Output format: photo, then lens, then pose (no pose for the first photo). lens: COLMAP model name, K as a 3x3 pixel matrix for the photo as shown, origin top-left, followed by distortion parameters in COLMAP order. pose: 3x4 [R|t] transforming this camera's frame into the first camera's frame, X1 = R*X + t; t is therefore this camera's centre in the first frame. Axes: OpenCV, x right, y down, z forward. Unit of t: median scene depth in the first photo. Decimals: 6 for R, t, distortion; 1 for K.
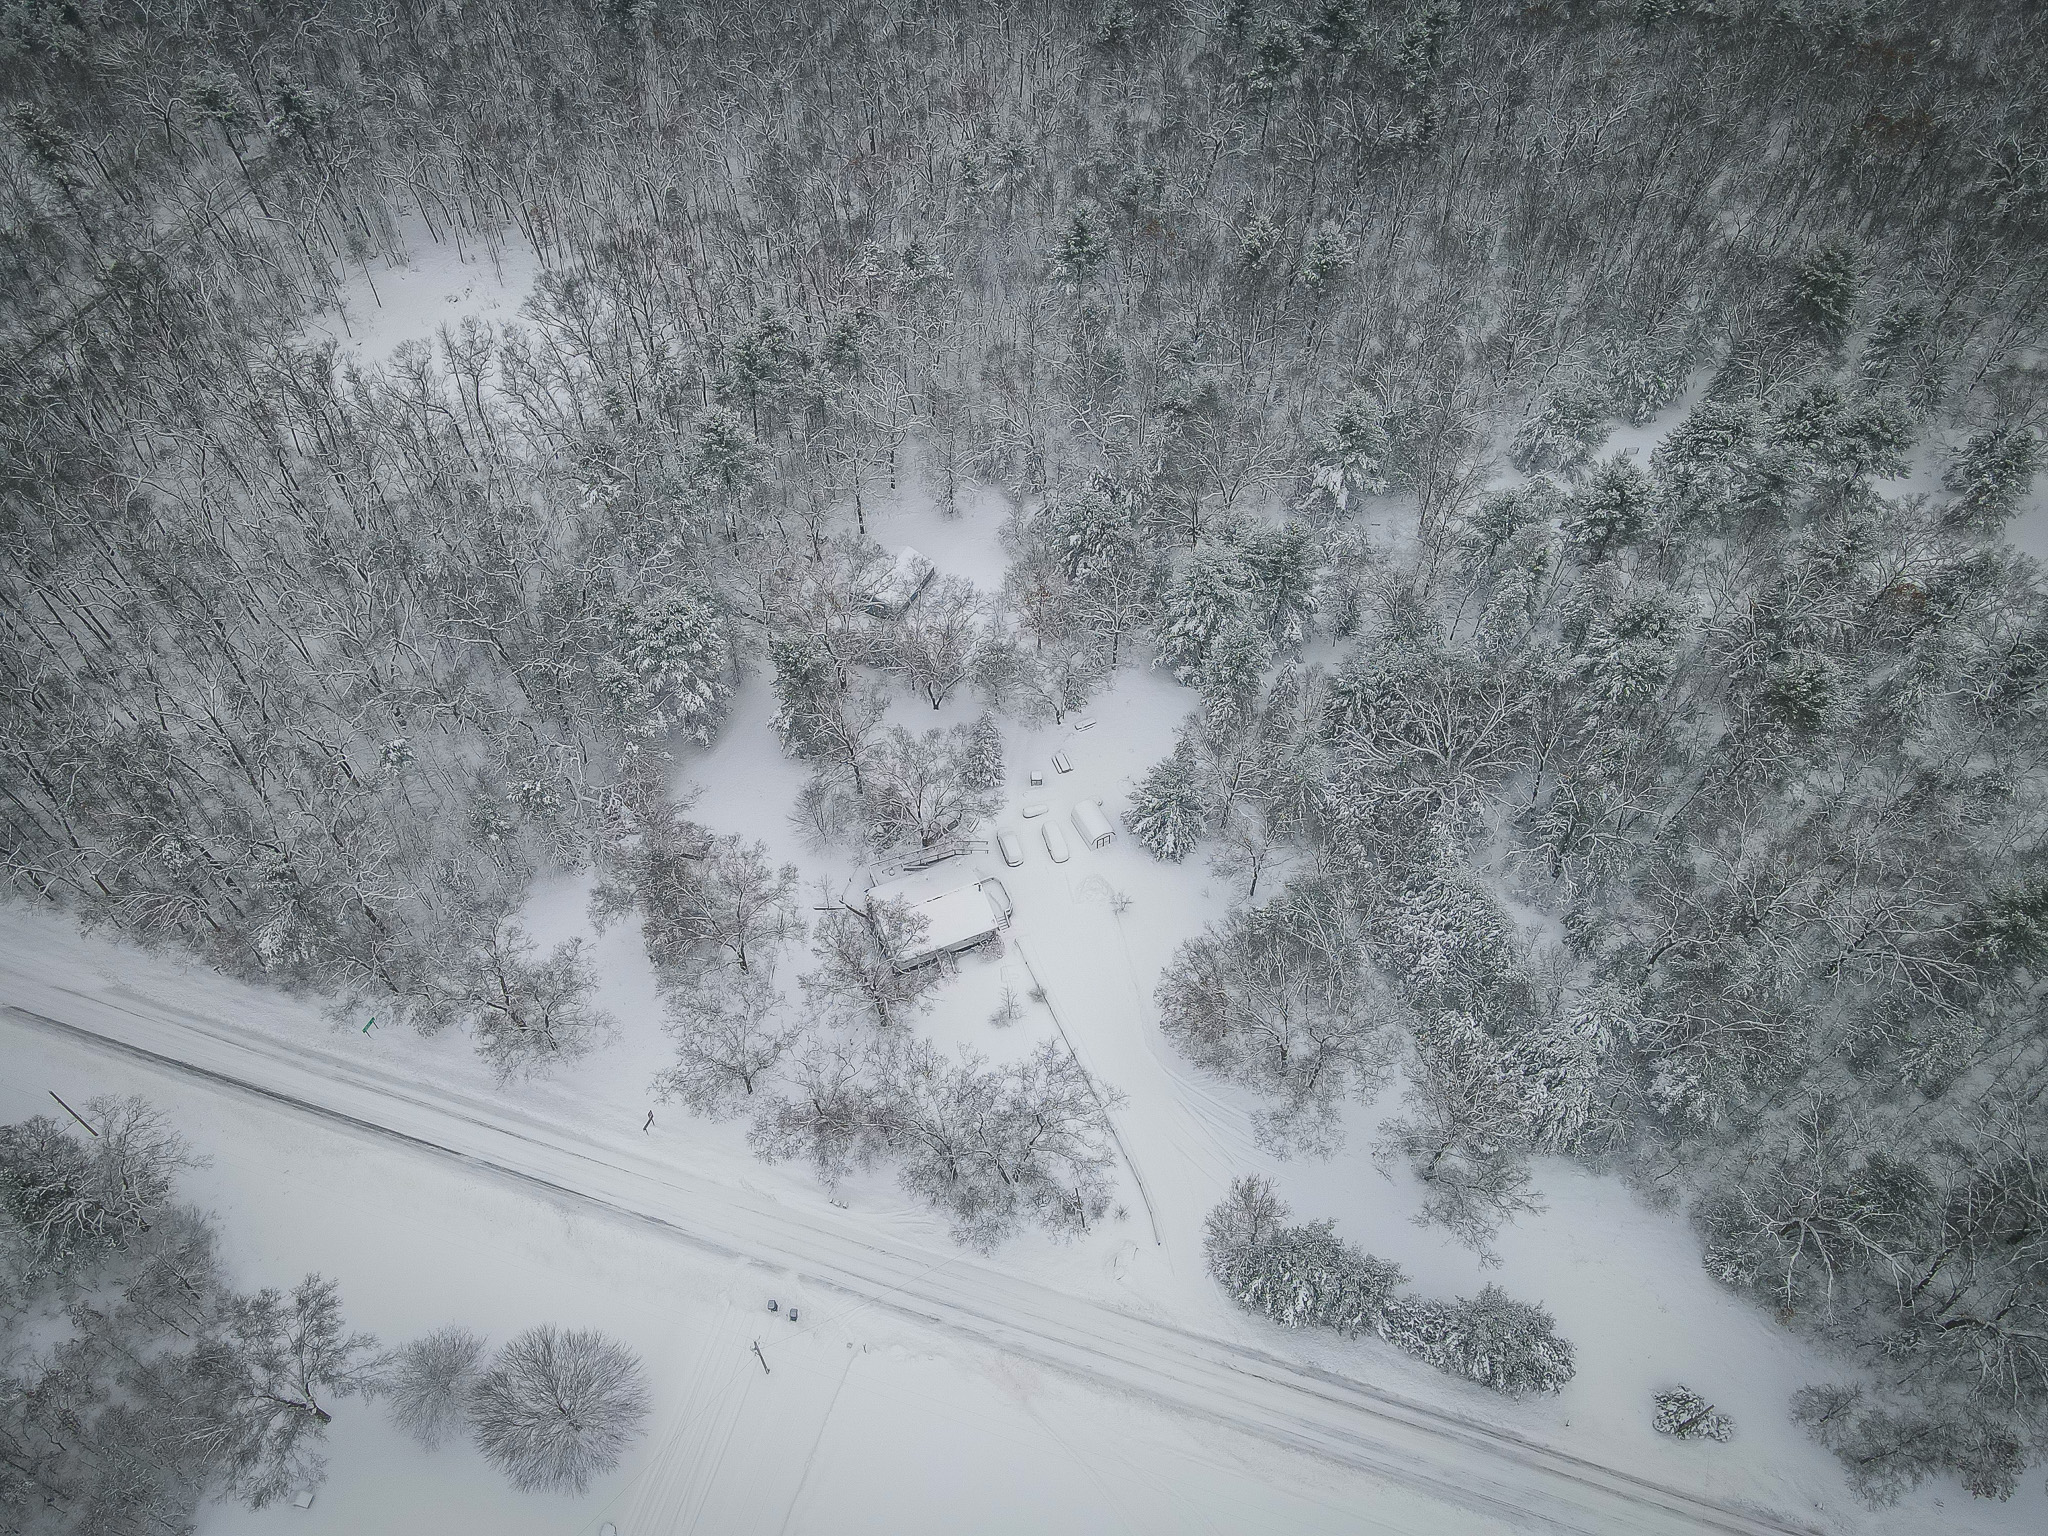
lens RADIAL K [[1505.9, 0, 1024.0], [0, 1505.9, 768.0], [0, 0, 1]] dist [0.020579, 0.002012]
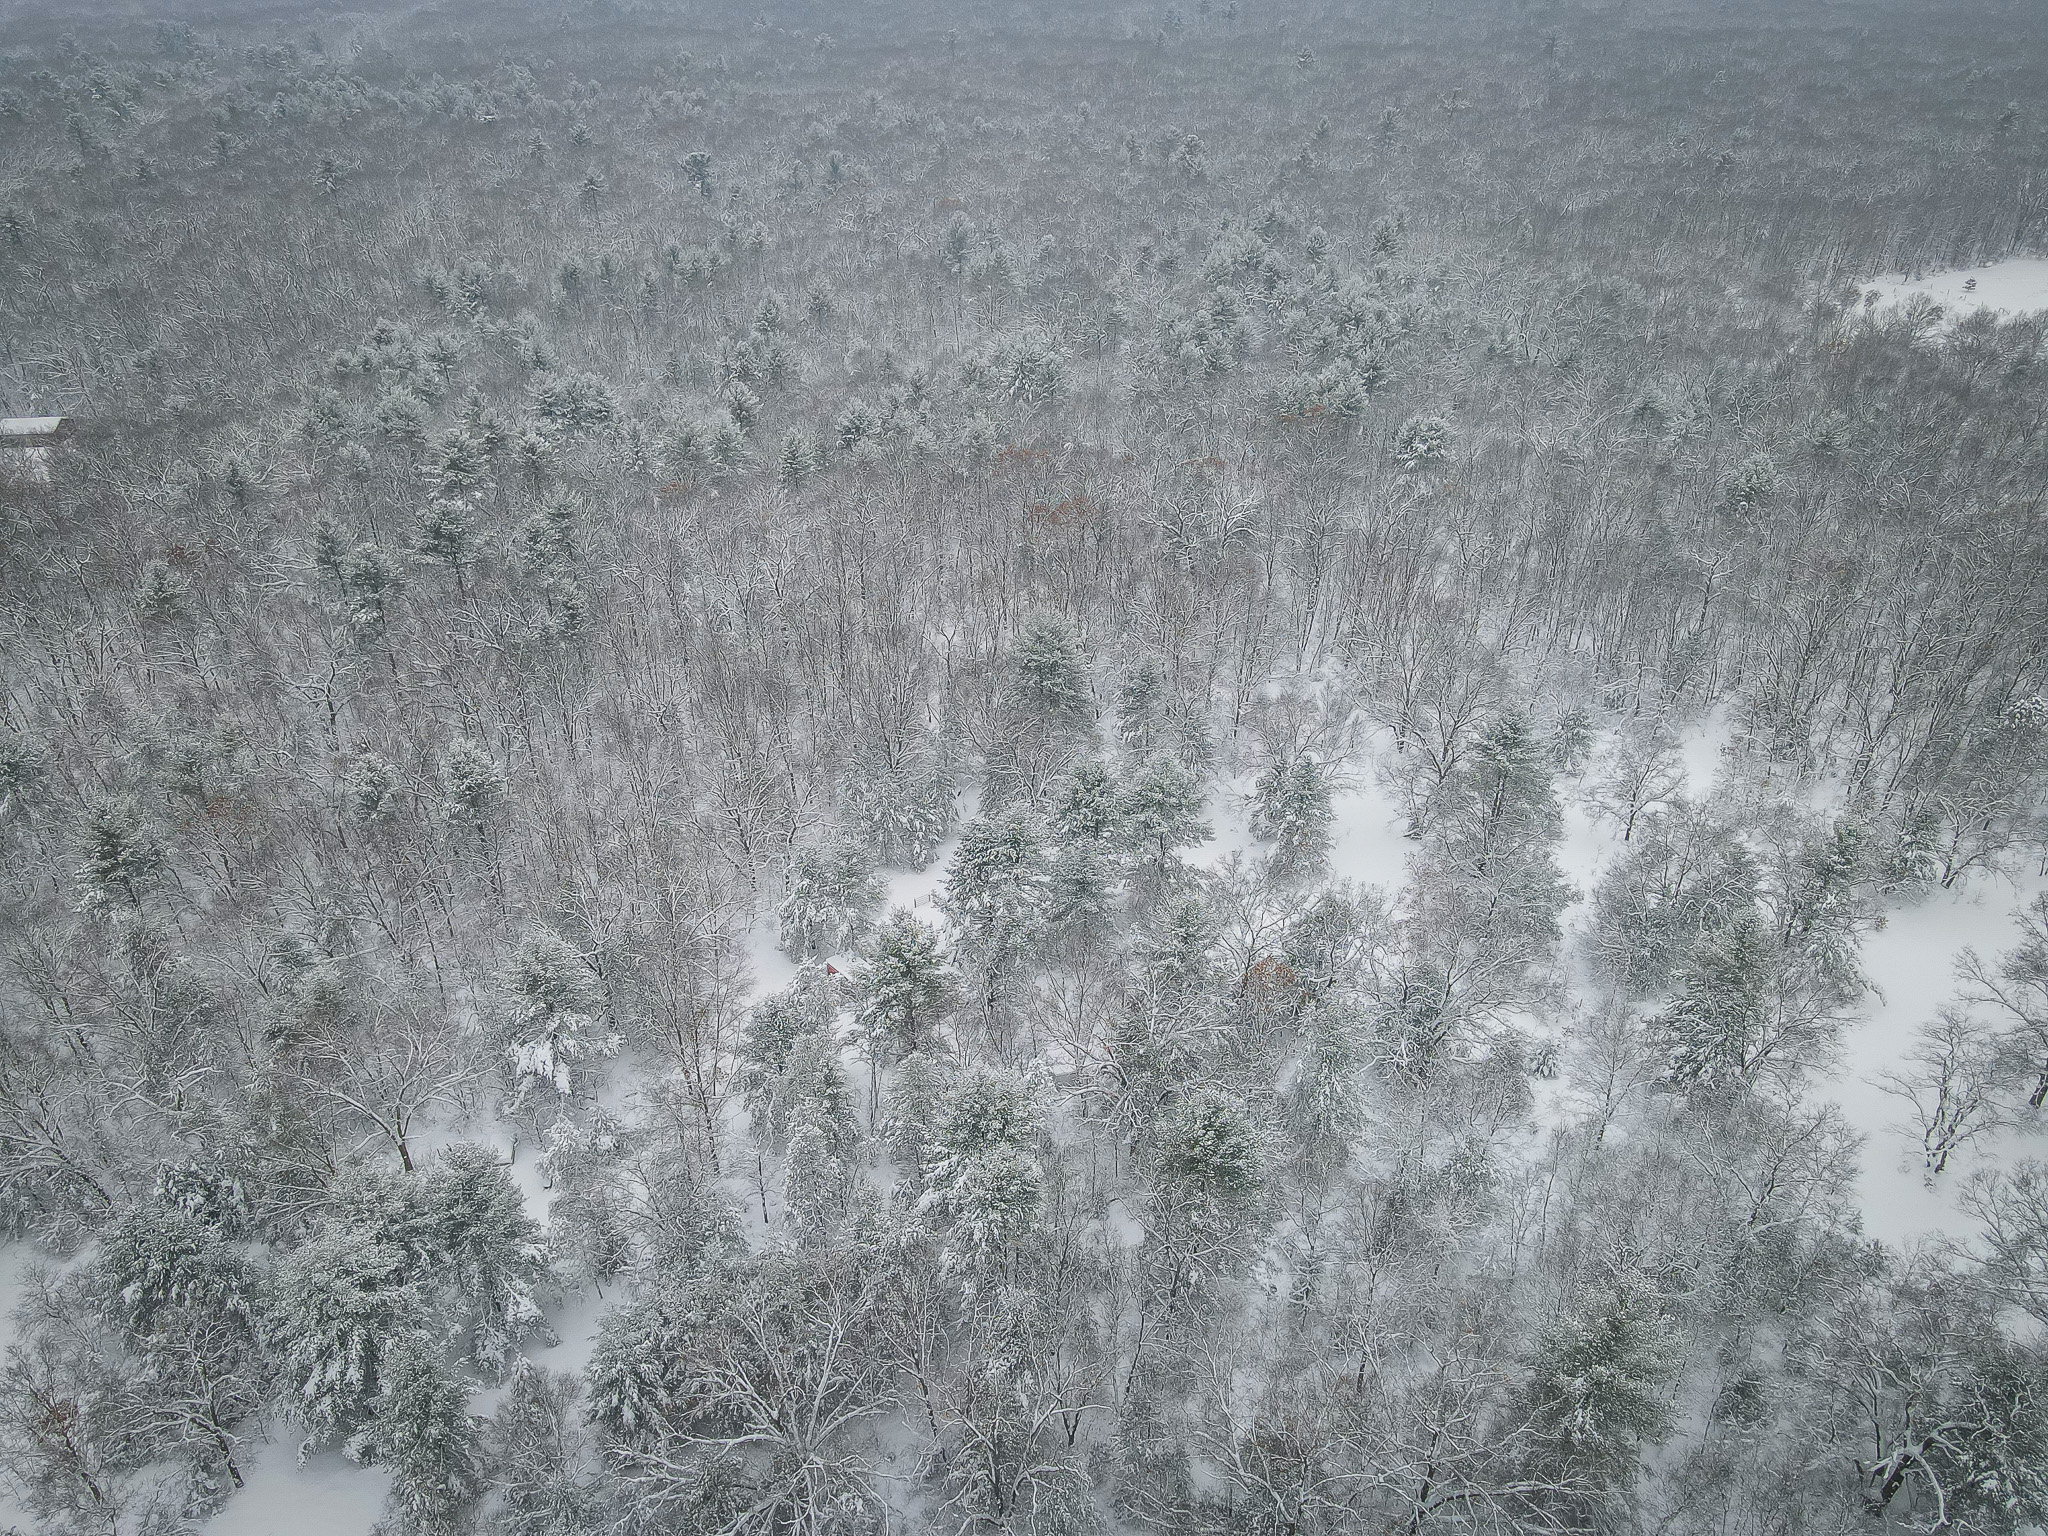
lens RADIAL K [[1484.6, 0, 1024.0], [0, 1484.6, 768.0], [0, 0, 1]] dist [0.051916, 0.000056]
pose [[0.886106, -0.250681, 0.389840, 0.175483], [0.368691, 0.890940, -0.265129, -0.046113], [-0.280861, 0.378663, 0.881891, 0.284643]]
